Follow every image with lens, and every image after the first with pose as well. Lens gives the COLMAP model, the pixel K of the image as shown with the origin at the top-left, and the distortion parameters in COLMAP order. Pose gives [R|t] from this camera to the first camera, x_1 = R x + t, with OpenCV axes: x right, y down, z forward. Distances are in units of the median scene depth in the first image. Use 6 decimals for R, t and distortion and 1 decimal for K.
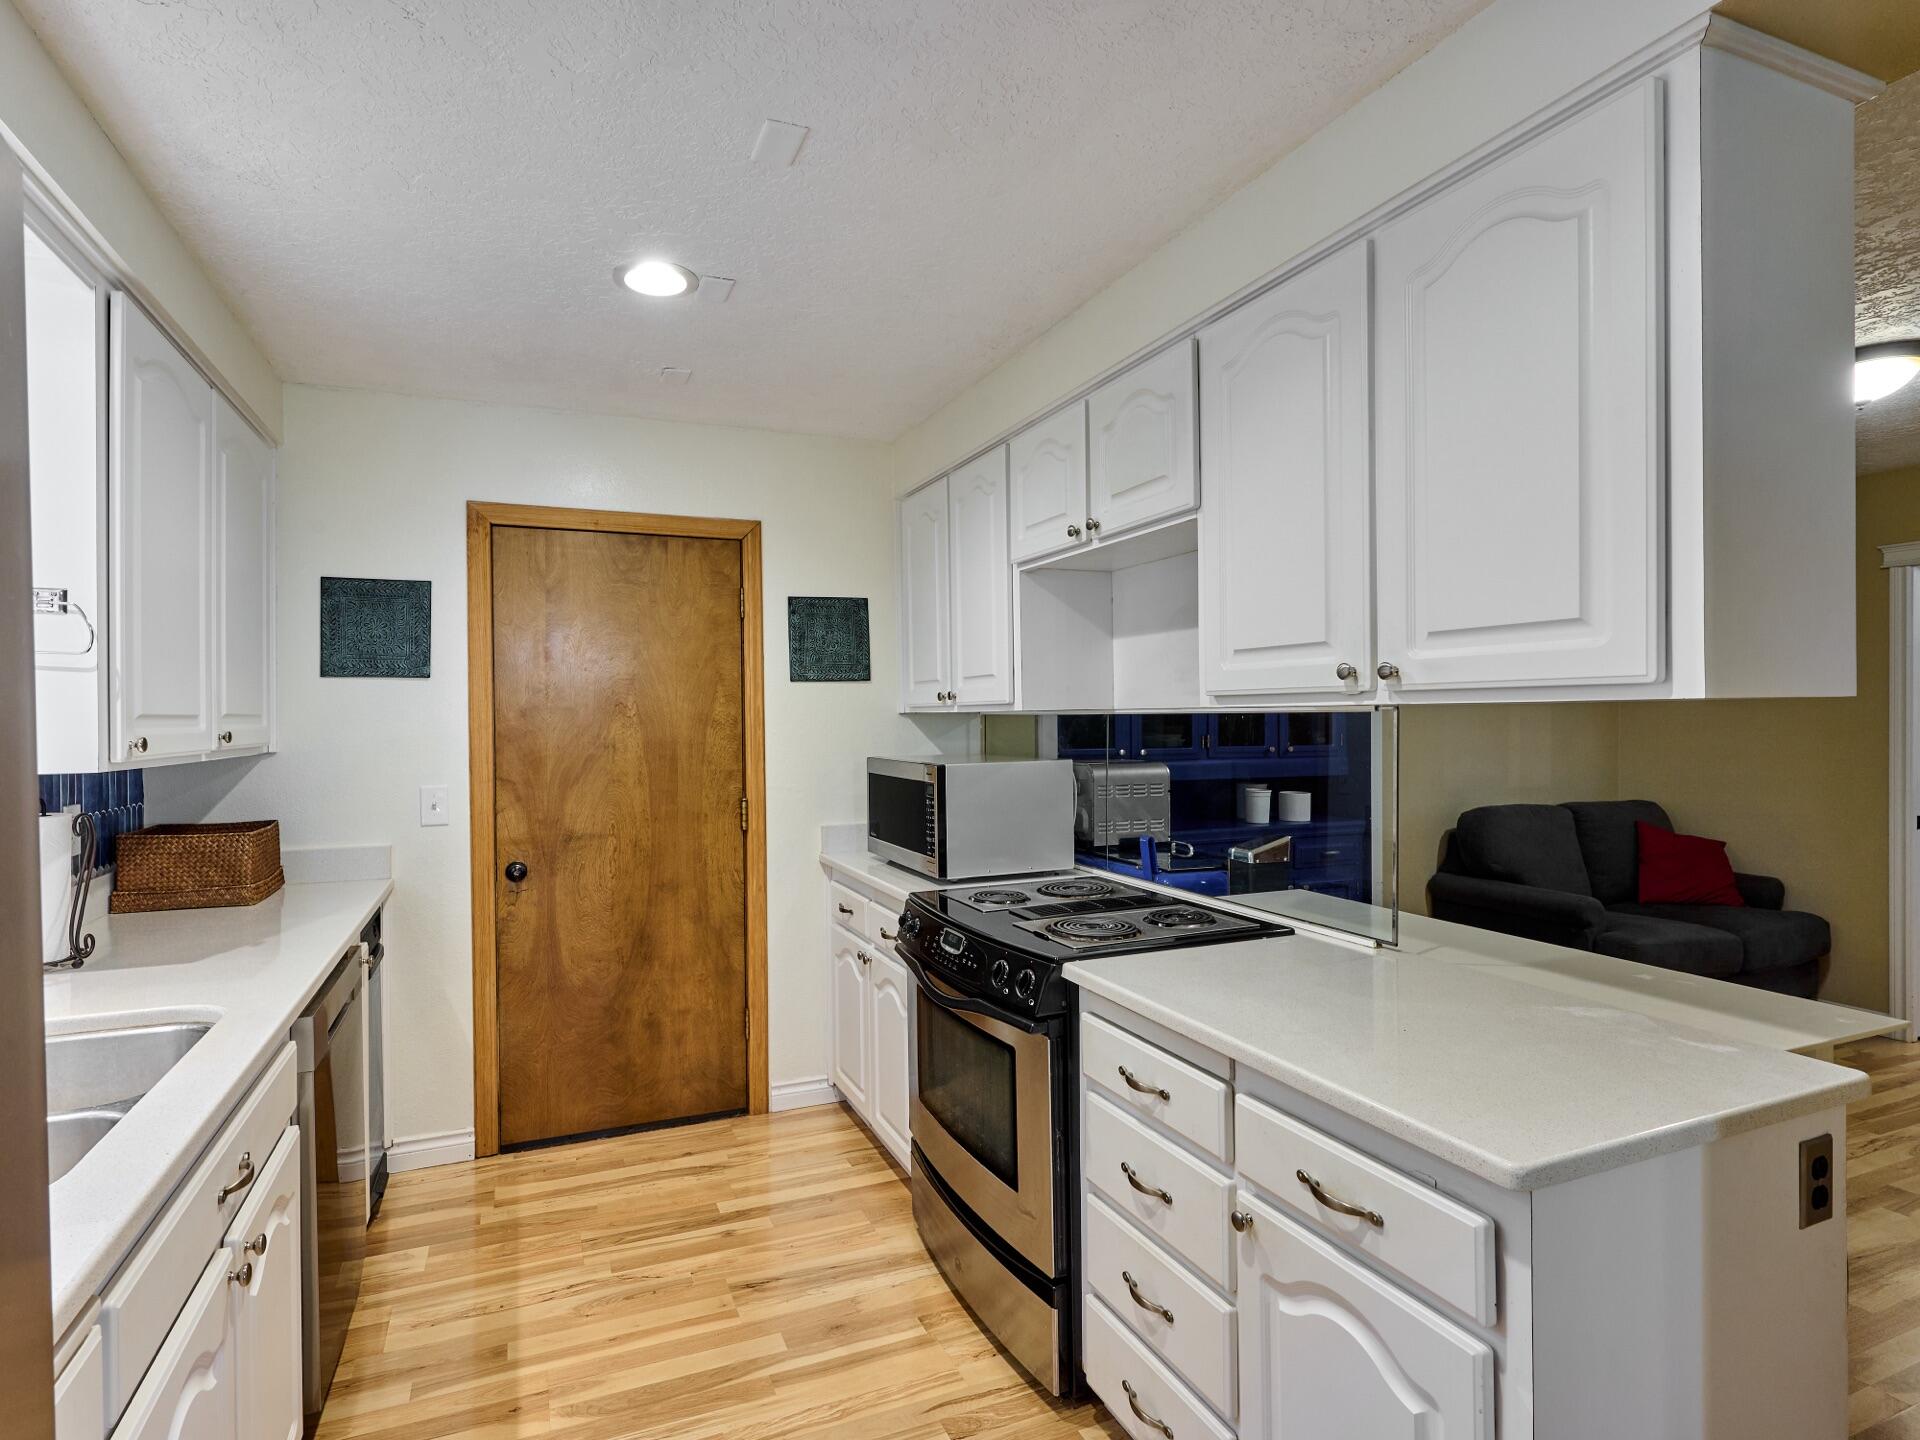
lens RADIAL K [[896.7, 0, 957.1], [0, 896.7, 725.0], [0, 0, 1]] dist [-0.003076, 0.000166]
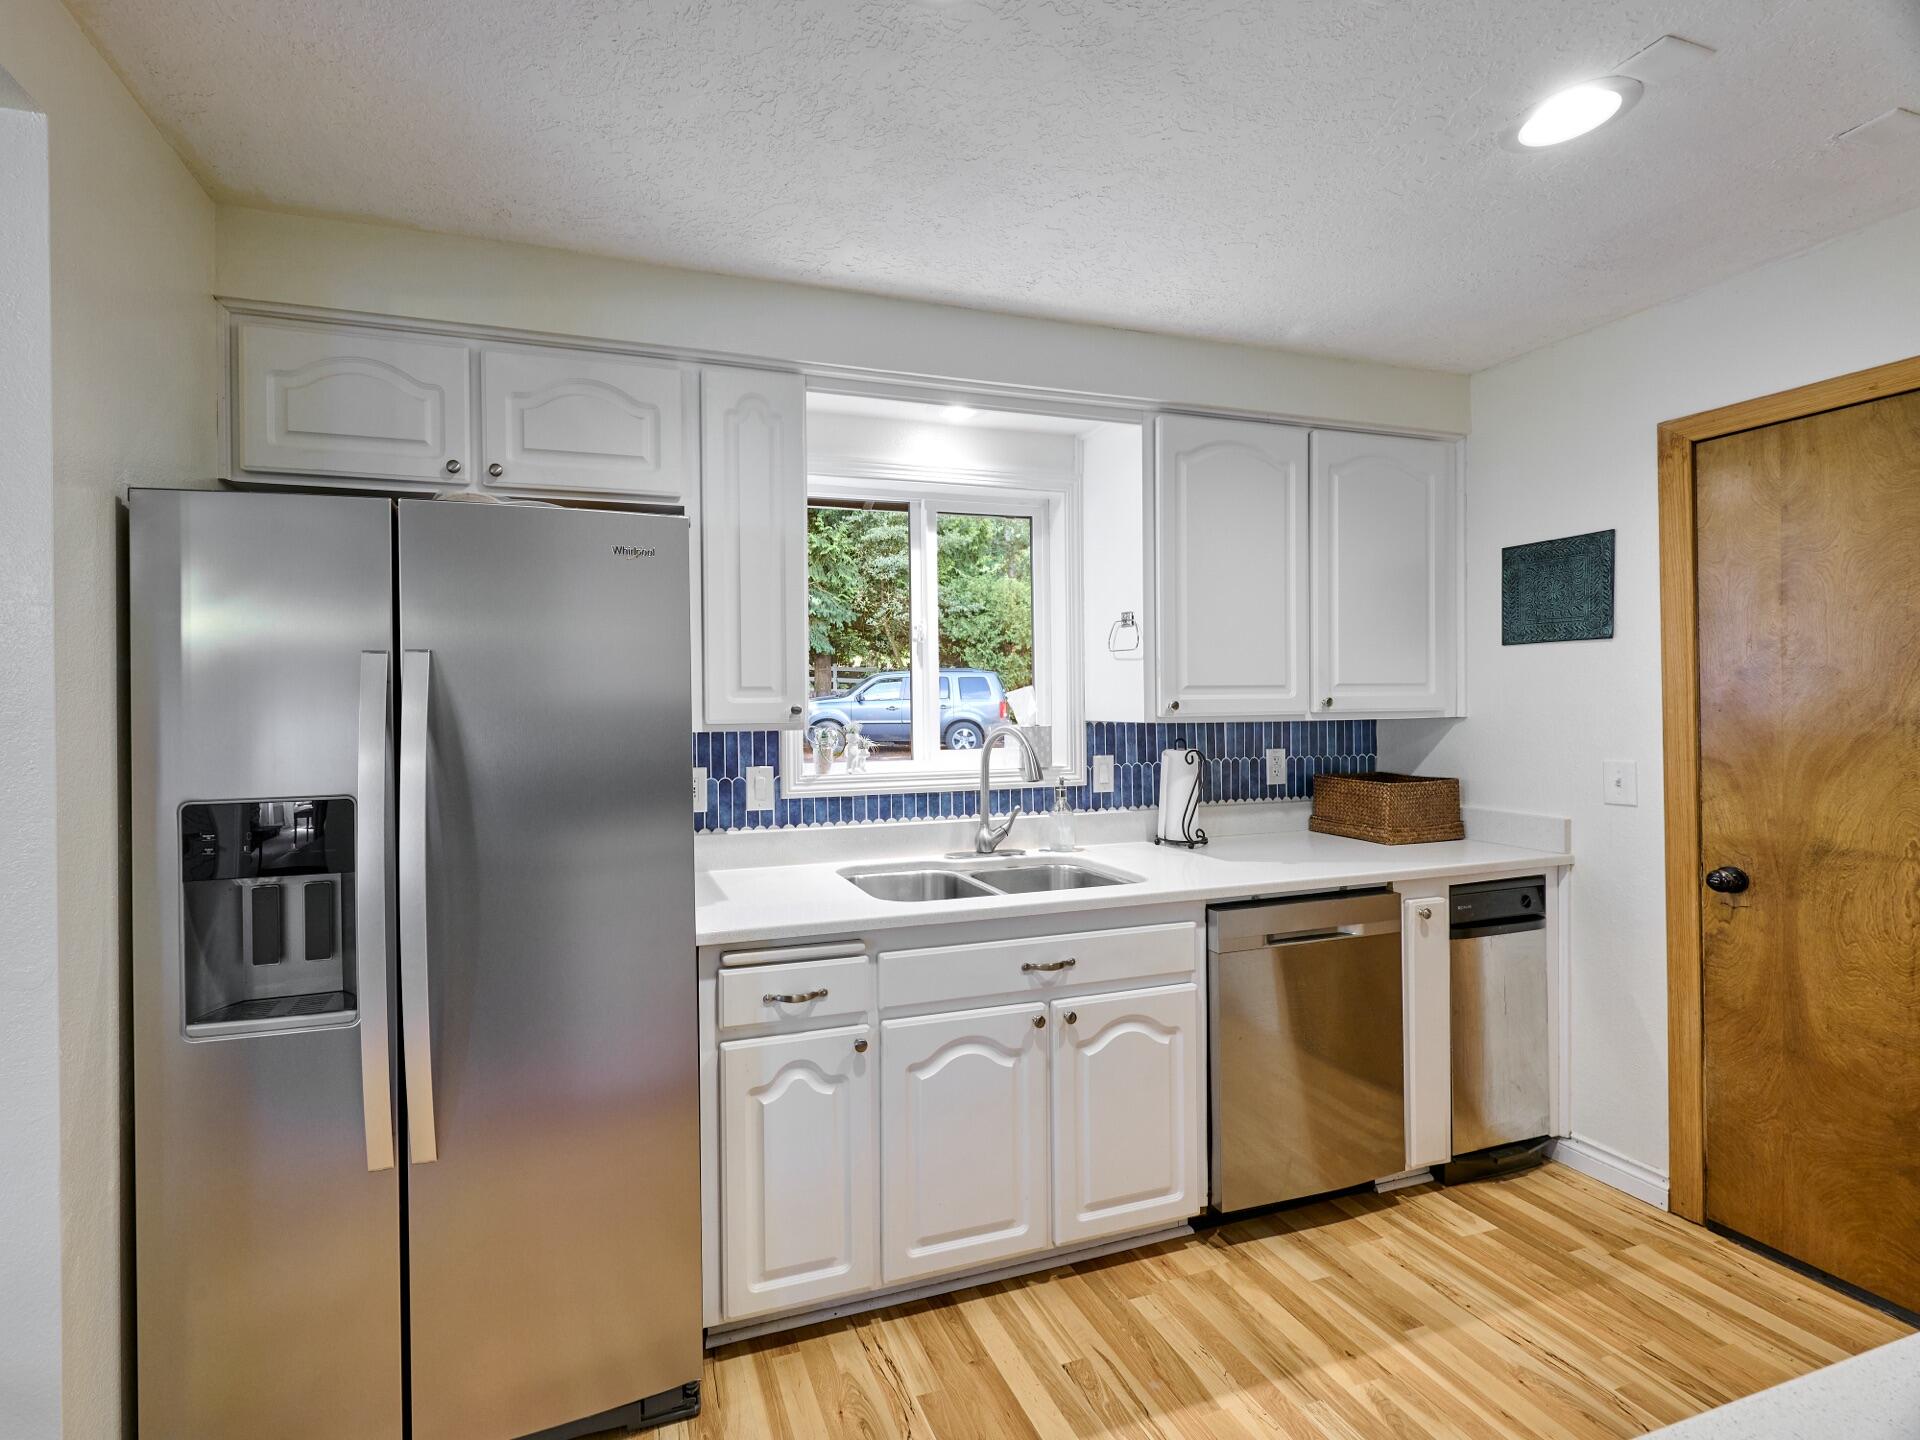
lens RADIAL K [[1022.9, 0, 958.7], [0, 1022.9, 711.2], [0, 0, 1]] dist [0.002722, 0.001531]
pose [[-0.093800, 0.013511, -0.995499, 0.480687], [0.004132, 0.999905, 0.013181, 0.003348], [0.995582, -0.002877, -0.093847, 0.444863]]
